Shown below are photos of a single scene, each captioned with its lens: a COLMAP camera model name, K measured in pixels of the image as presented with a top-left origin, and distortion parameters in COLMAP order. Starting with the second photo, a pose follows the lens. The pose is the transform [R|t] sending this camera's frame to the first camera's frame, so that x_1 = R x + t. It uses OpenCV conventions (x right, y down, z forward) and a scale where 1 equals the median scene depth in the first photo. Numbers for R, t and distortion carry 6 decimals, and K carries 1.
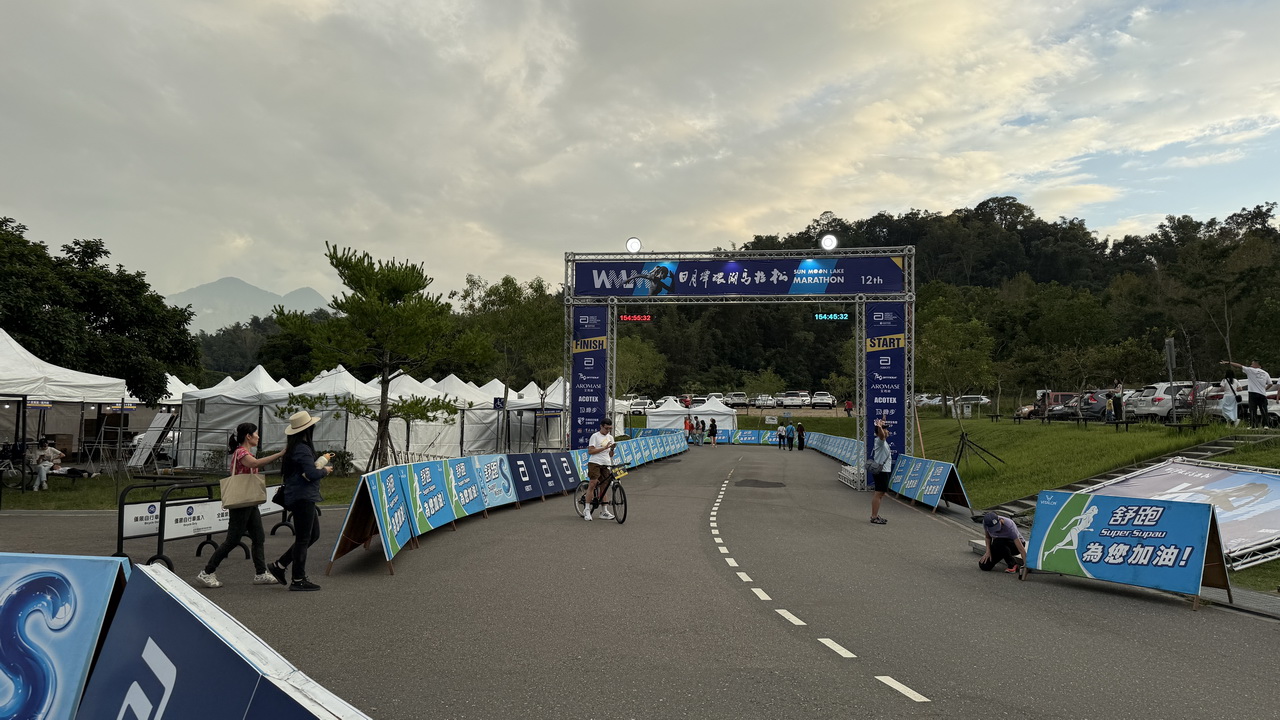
lens RADIAL K [[915.6, 0, 640.0], [0, 915.6, 360.0], [0, 0, 1]] dist [0.141609, -0.208819]
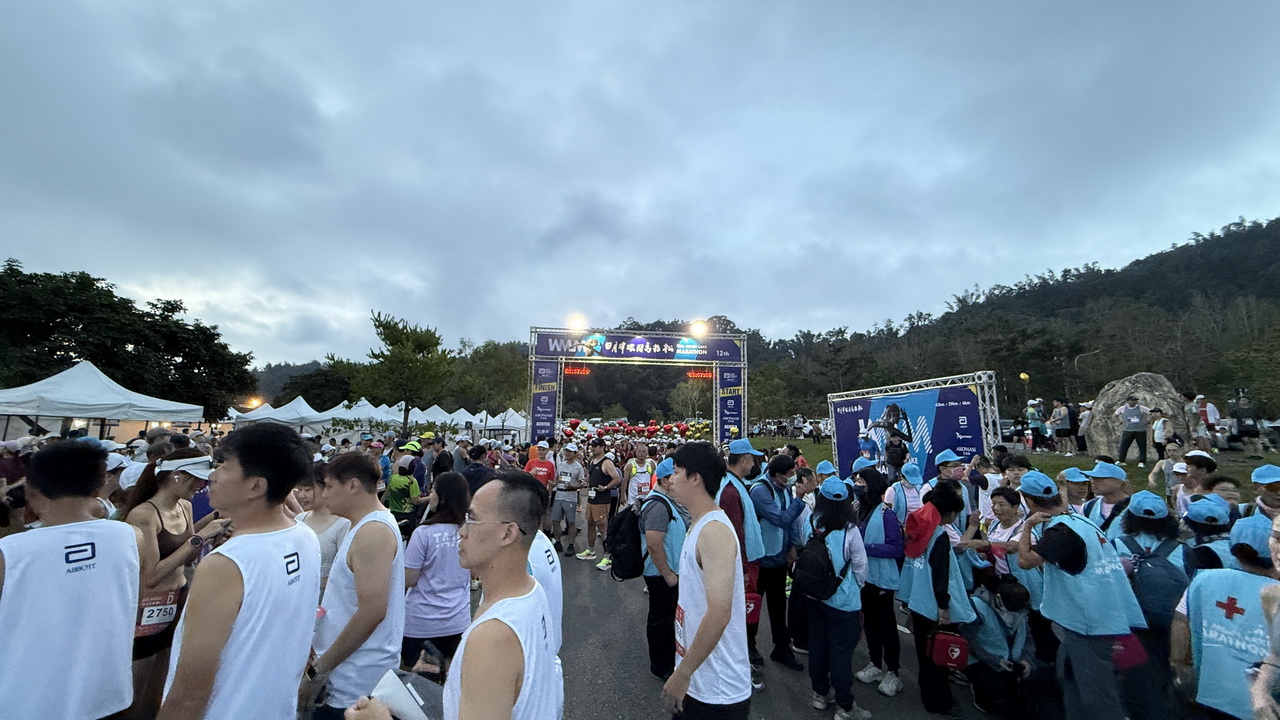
lens RADIAL K [[514.7, 0, 632.8], [0, 514.7, 360.9], [0, 0, 1]] dist [0.000071, -0.000347]
pose [[0.973184, 0.038658, 0.226755, -0.110133], [-0.022183, 0.996955, -0.074758, -0.000759], [-0.228955, 0.067723, 0.971078, 0.143031]]
